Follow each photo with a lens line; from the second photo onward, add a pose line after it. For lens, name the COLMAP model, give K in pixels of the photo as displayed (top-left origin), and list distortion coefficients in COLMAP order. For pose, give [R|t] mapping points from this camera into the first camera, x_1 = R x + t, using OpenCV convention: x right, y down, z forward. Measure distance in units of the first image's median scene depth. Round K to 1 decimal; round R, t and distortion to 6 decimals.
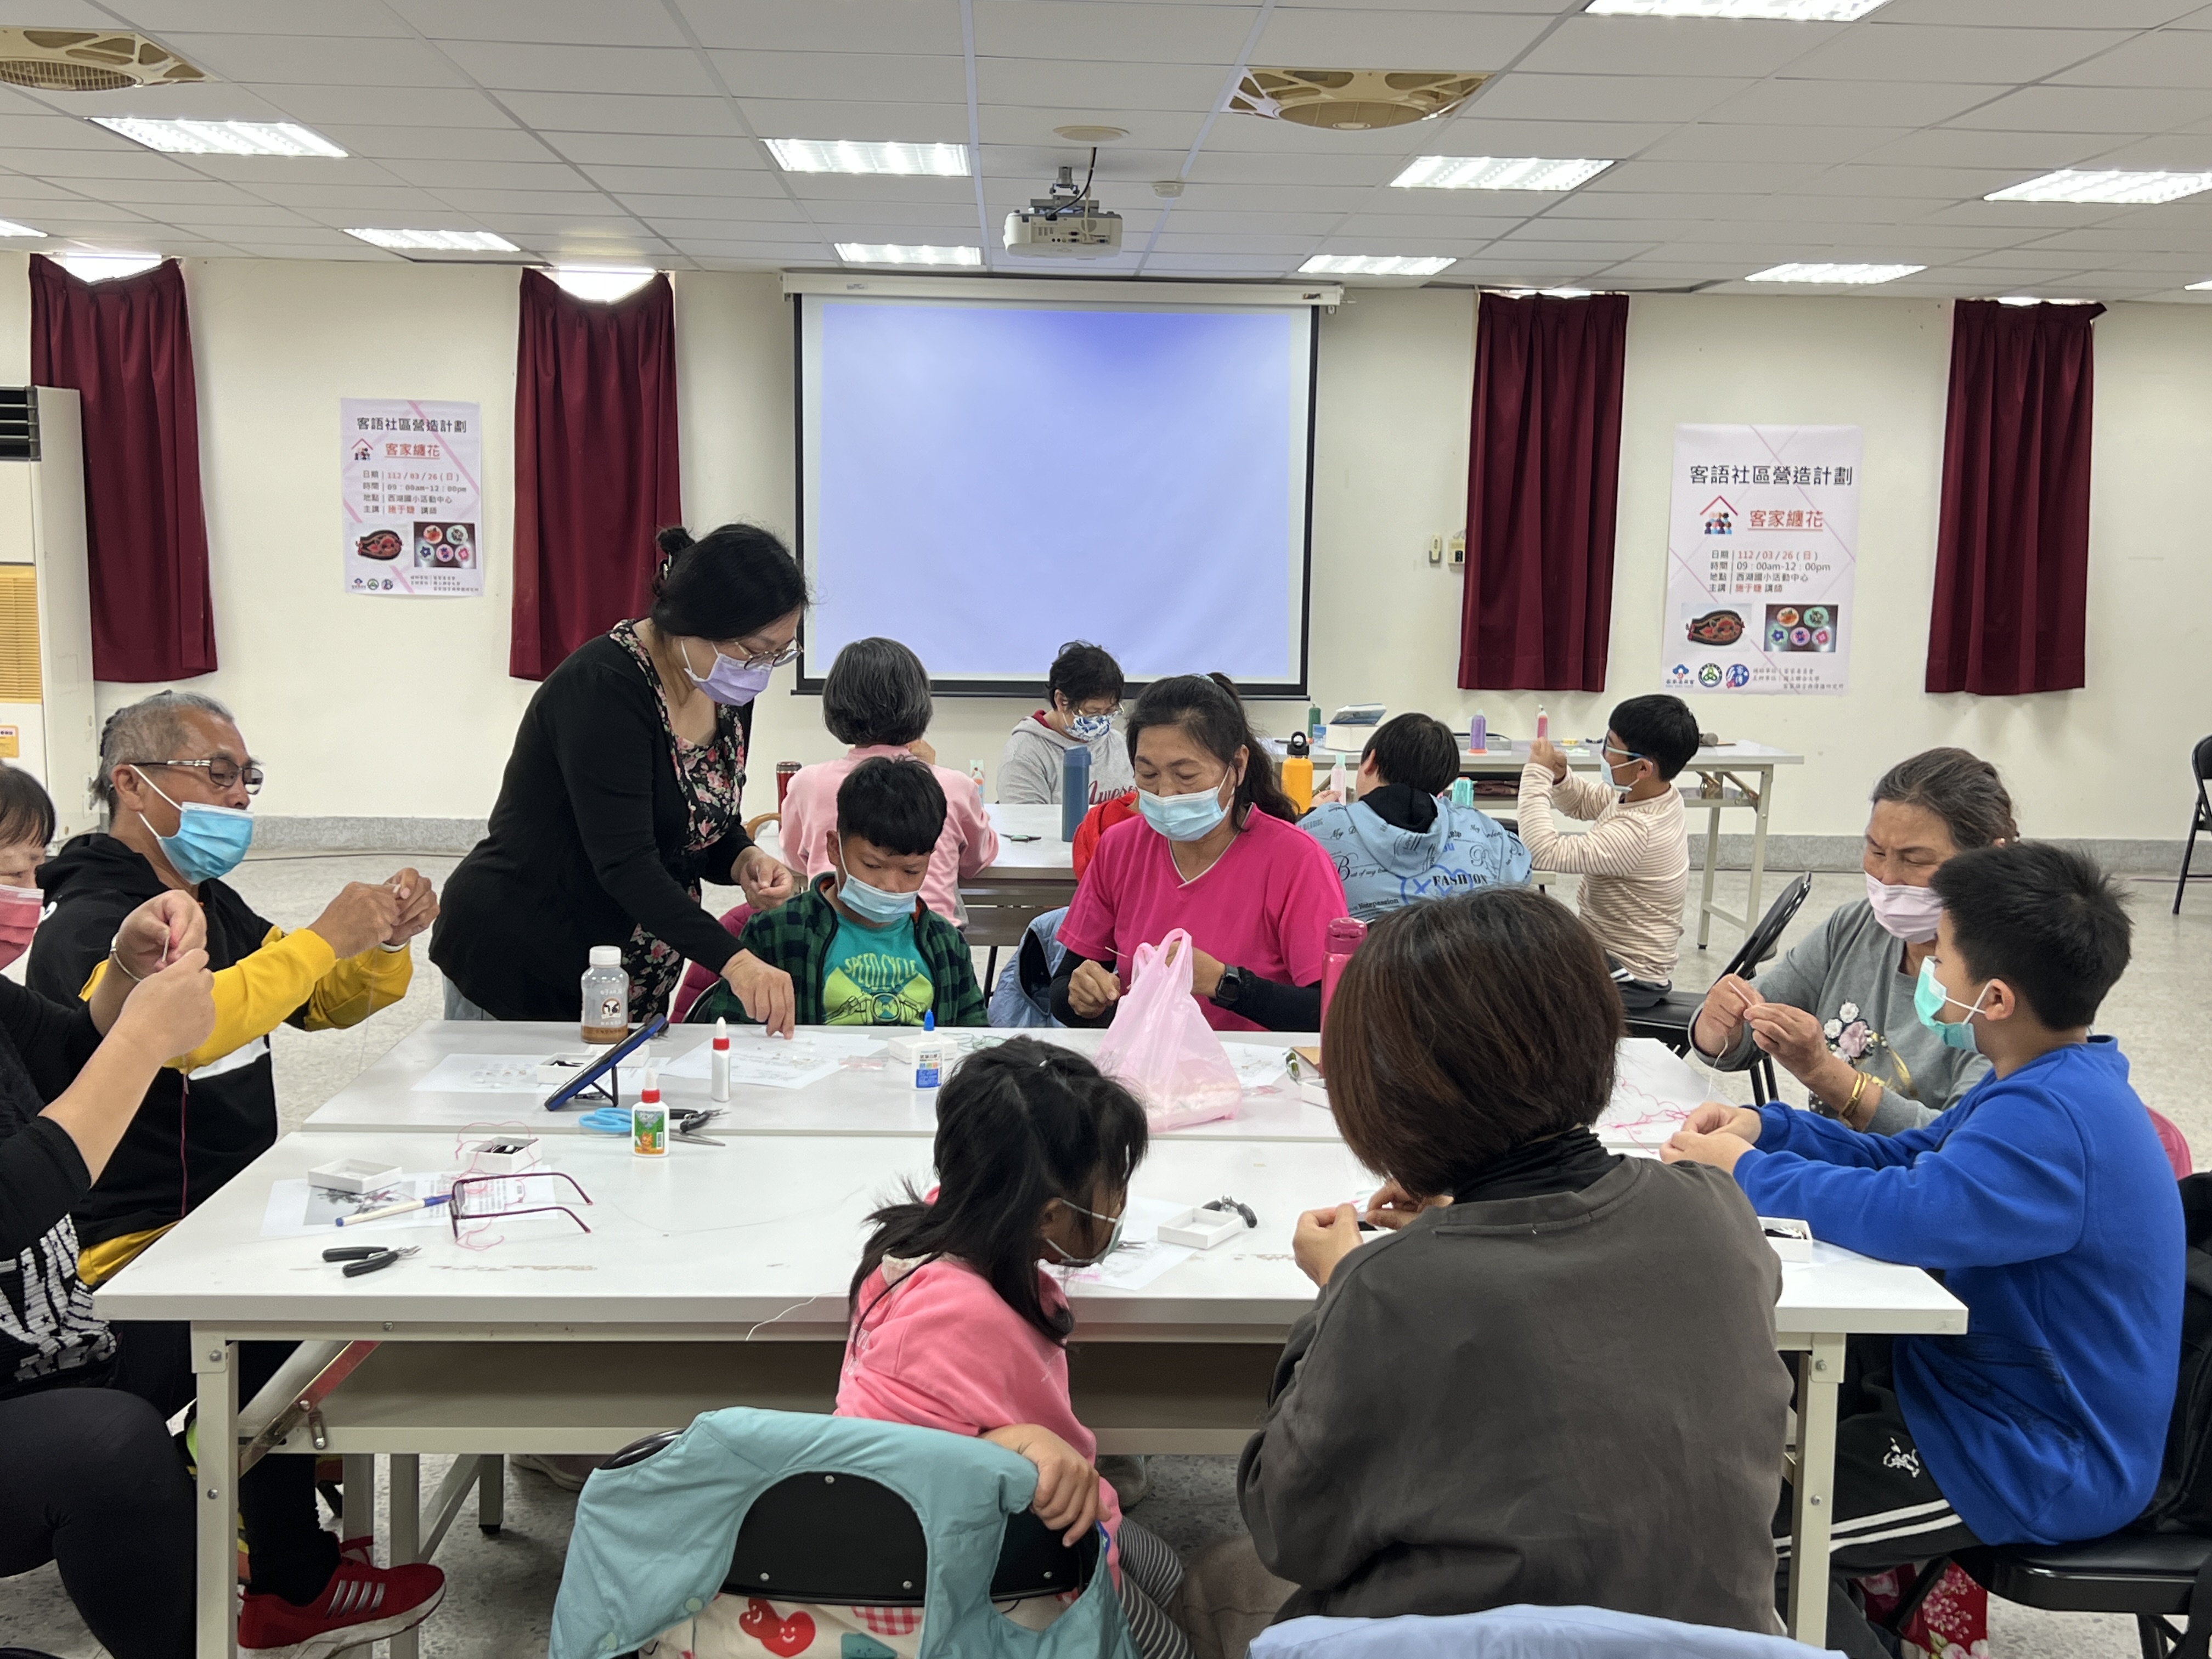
lens RADIAL K [[2366.4, 0, 1106.0], [0, 2366.4, 829.5], [0, 0, 1]] dist [0.117744, -0.255065]
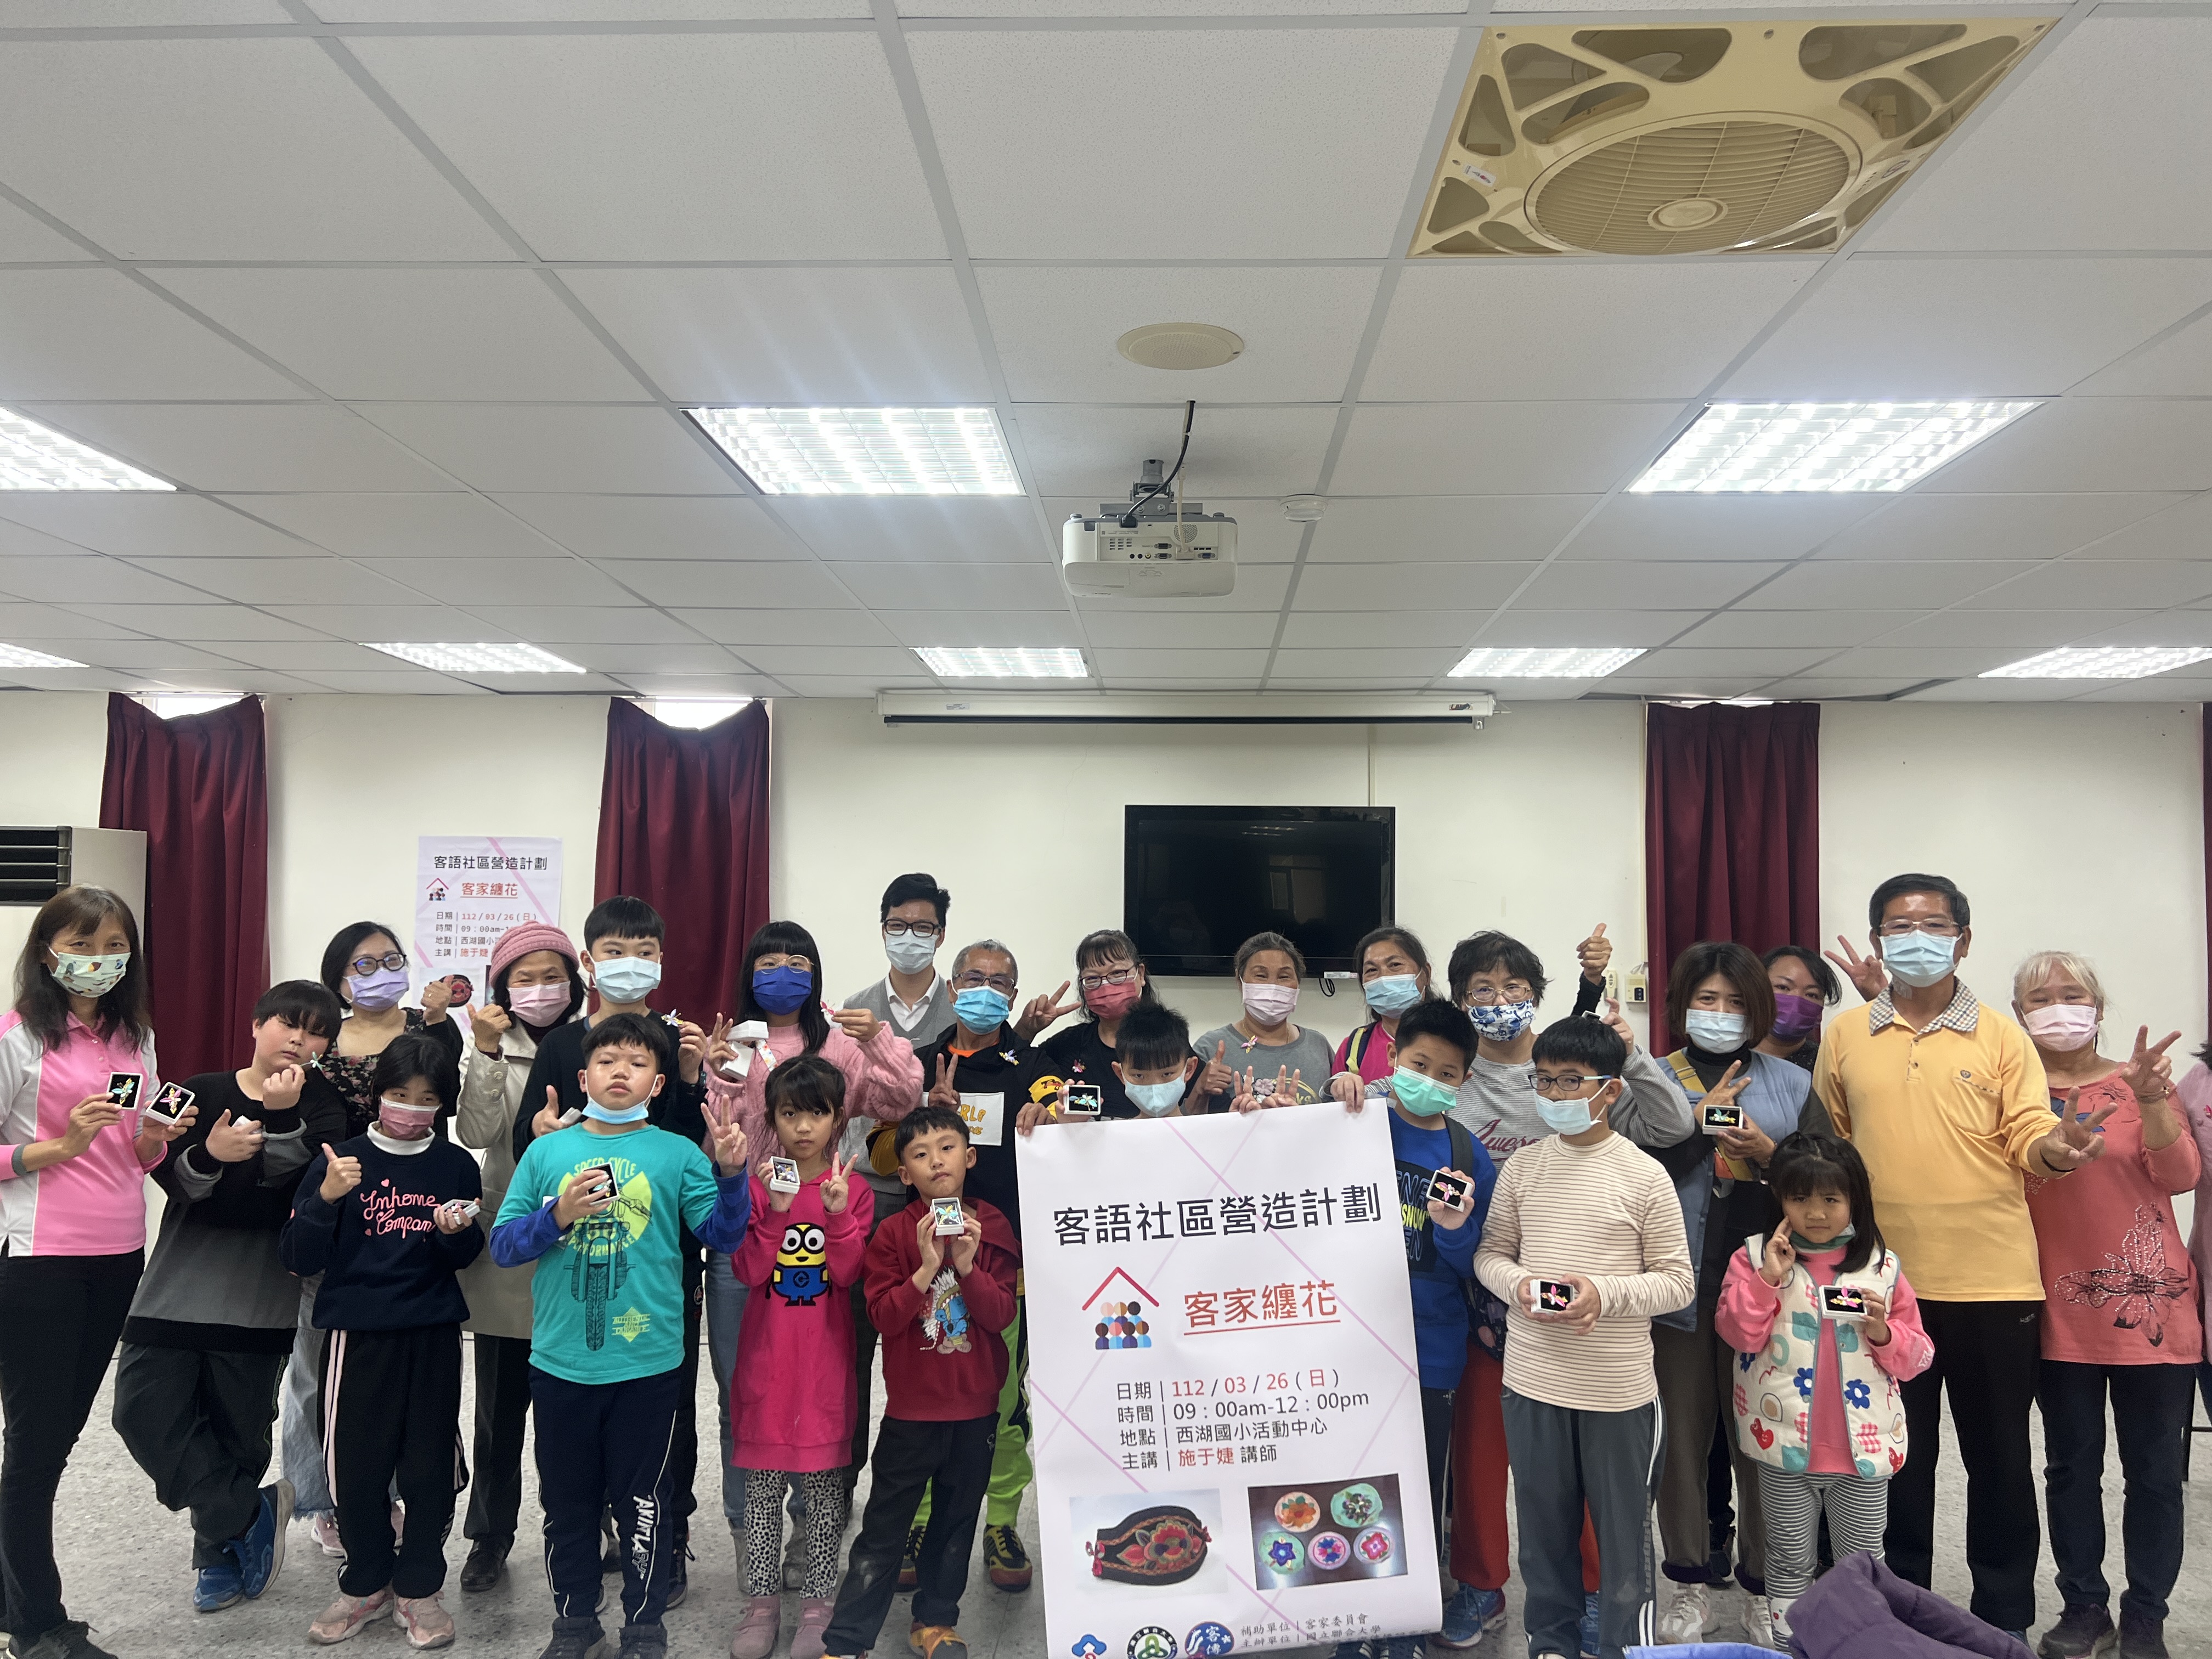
lens RADIAL K [[1657.8, 0, 1106.0], [0, 1657.8, 829.5], [0, 0, 1]] dist [0.088259, -0.166285]
pose [[0.996315, -0.013543, -0.084693, 0.005737], [-0.002988, 0.981377, -0.192070, -0.056497], [0.085717, 0.191616, 0.977720, 0.374689]]
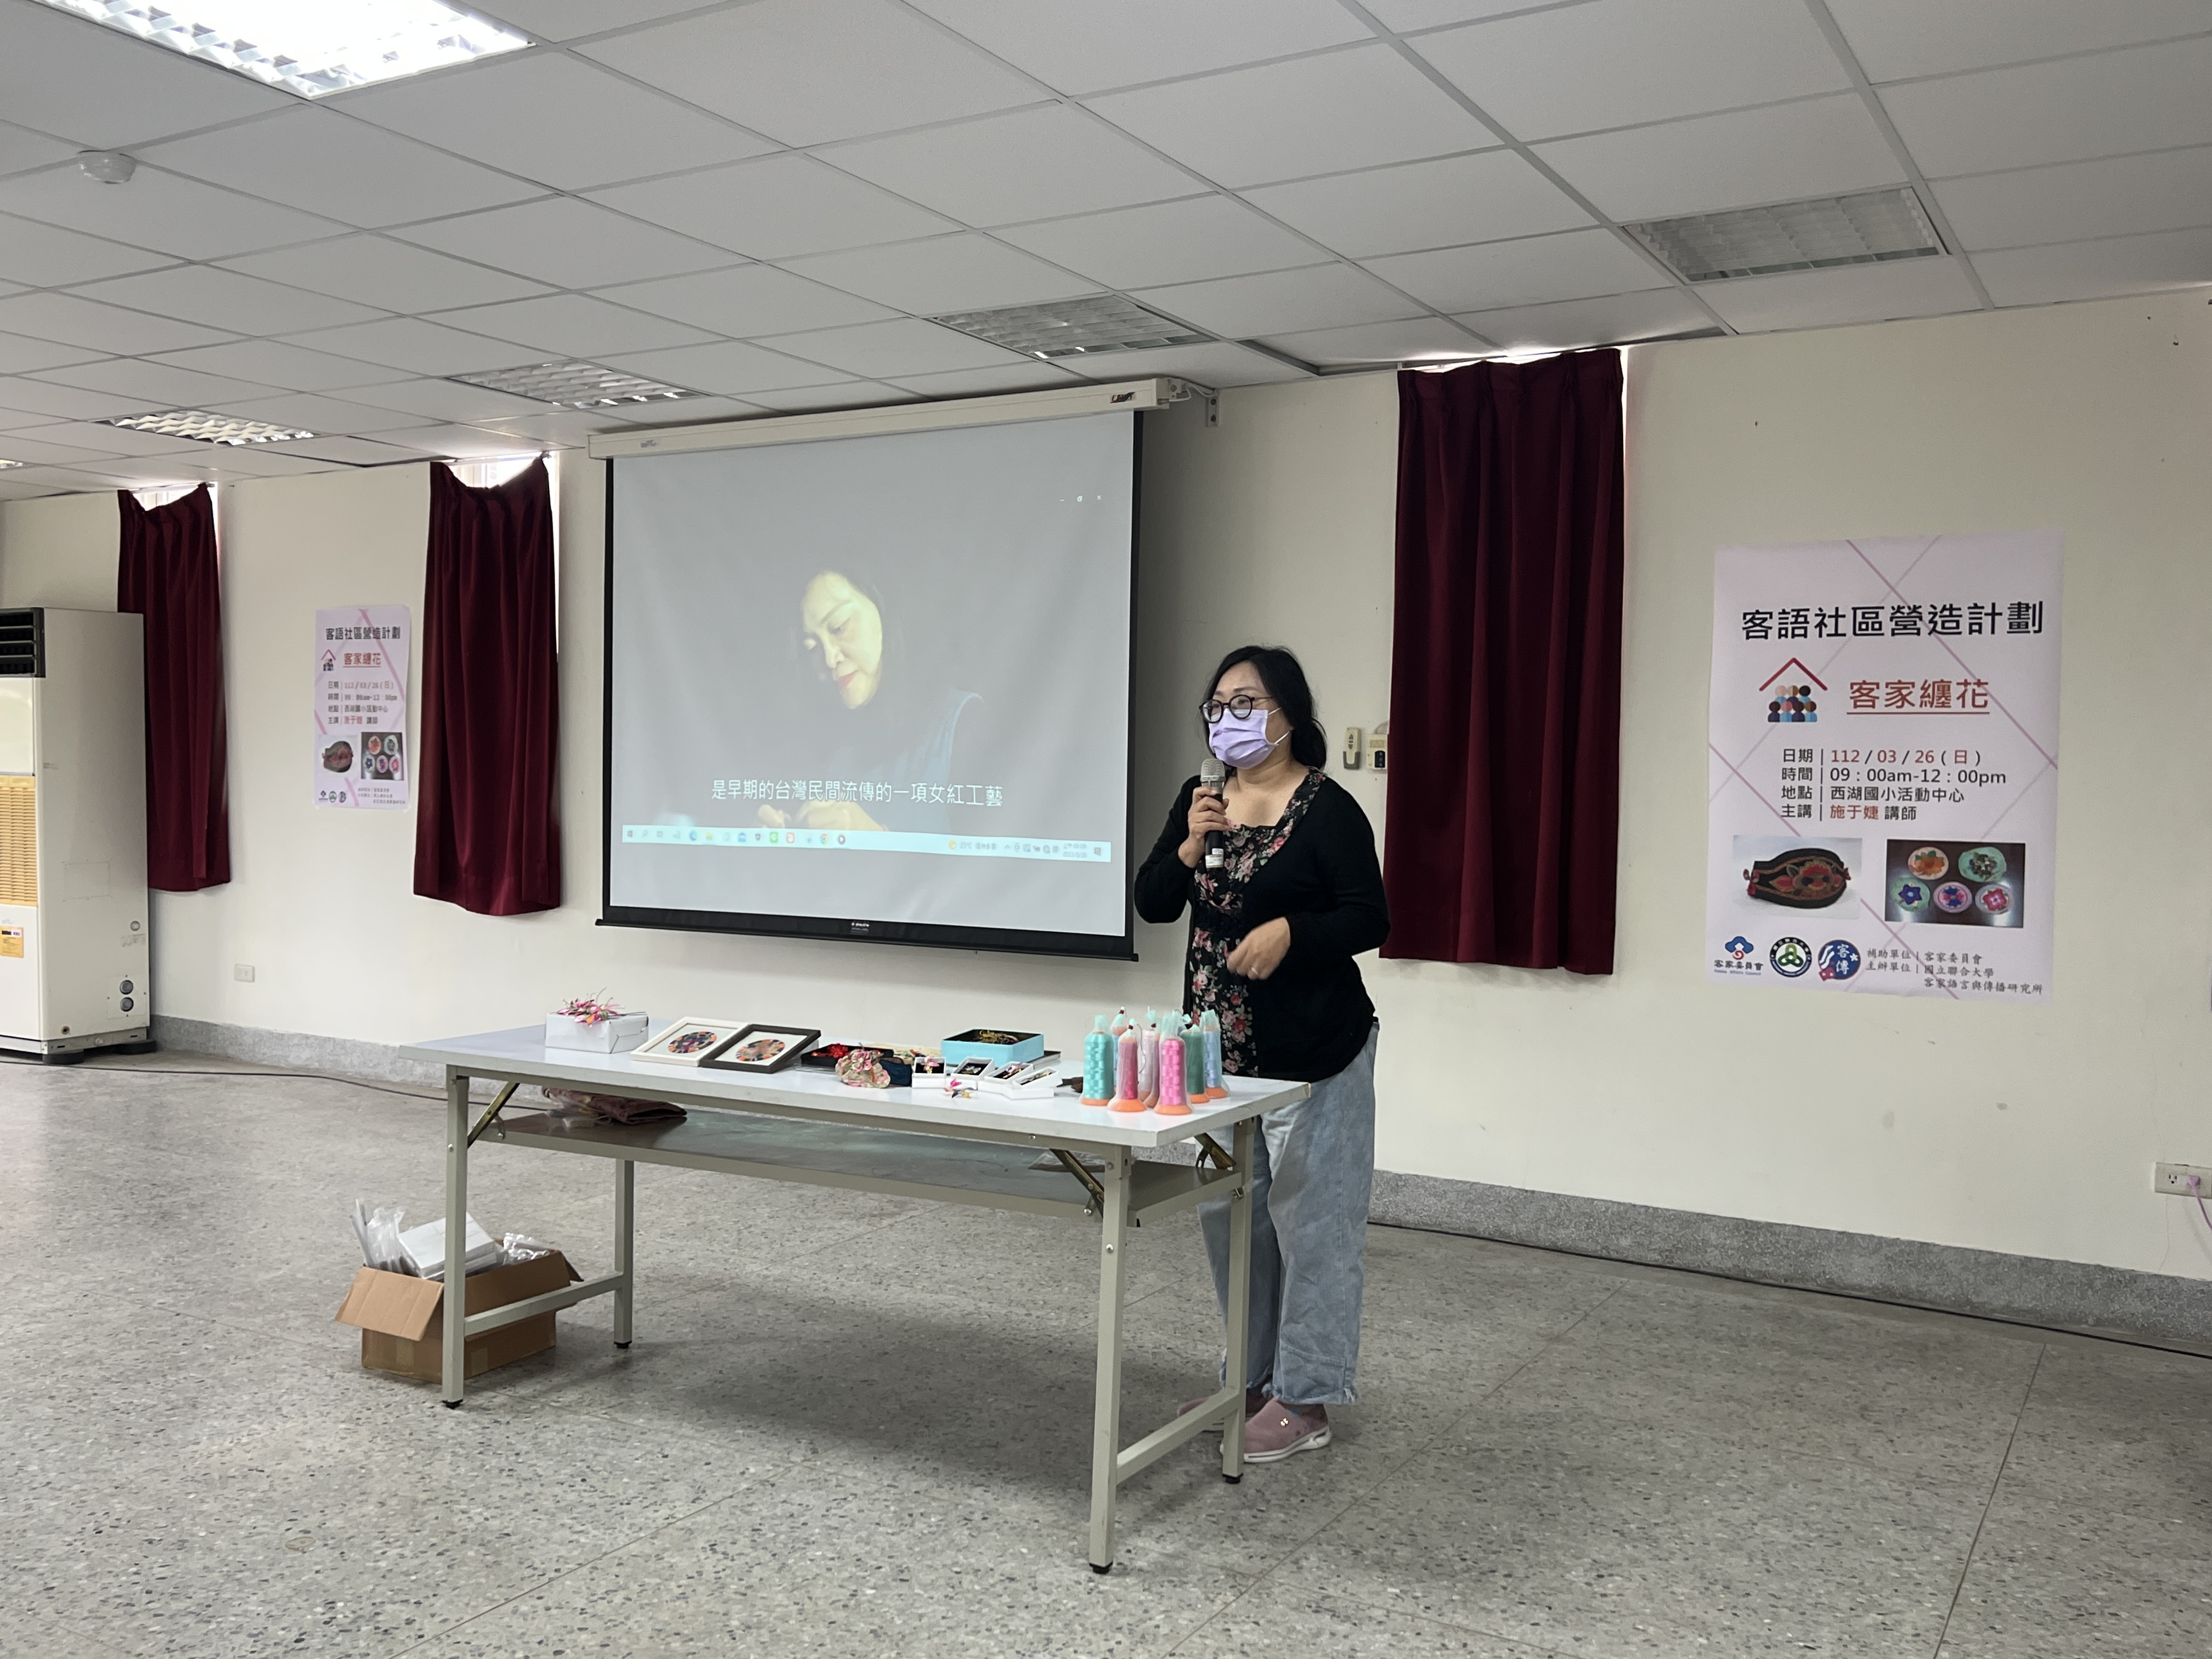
lens RADIAL K [[1956.3, 0, 1065.7], [0, 1956.3, 795.2], [0, 0, 1]] dist [0.032990, -0.013378]
pose [[0.830912, 0.003007, -0.556395, 0.387793], [-0.068412, 0.992950, -0.096798, -0.046268], [0.552182, 0.118495, 0.825260, 0.504847]]
